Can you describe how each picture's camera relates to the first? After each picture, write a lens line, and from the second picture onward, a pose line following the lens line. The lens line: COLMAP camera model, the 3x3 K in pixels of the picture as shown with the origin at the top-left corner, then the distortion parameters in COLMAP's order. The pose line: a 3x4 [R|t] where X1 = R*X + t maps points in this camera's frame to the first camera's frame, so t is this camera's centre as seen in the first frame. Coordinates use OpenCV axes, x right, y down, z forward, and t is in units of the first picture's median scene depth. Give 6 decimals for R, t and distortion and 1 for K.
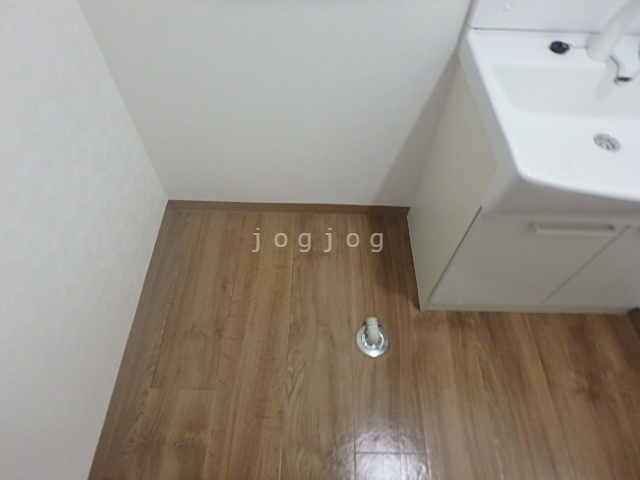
lens RADIAL K [[411.8, 0, 320.0], [0, 411.8, 240.0], [0, 0, 1]] dist [-0.008001, -0.001118]
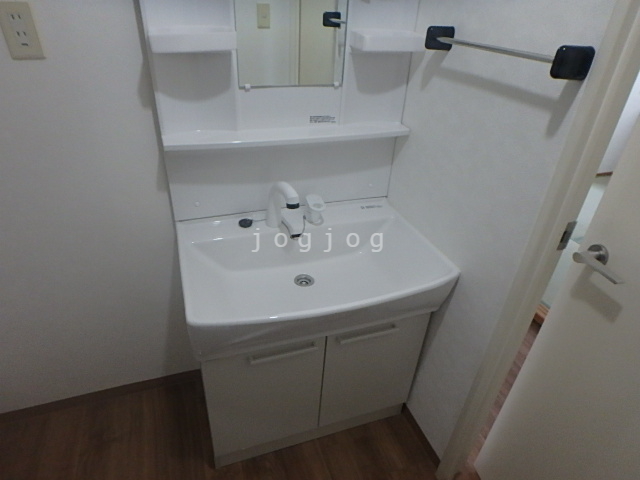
lens RADIAL K [[411.8, 0, 320.0], [0, 411.8, 240.0], [0, 0, 1]] dist [-0.008001, -0.001118]
pose [[0.942226, -0.175065, 0.285591, 0.300443], [0.273059, 0.895244, -0.352104, 0.094295], [-0.194033, 0.409745, 0.891325, -0.178687]]
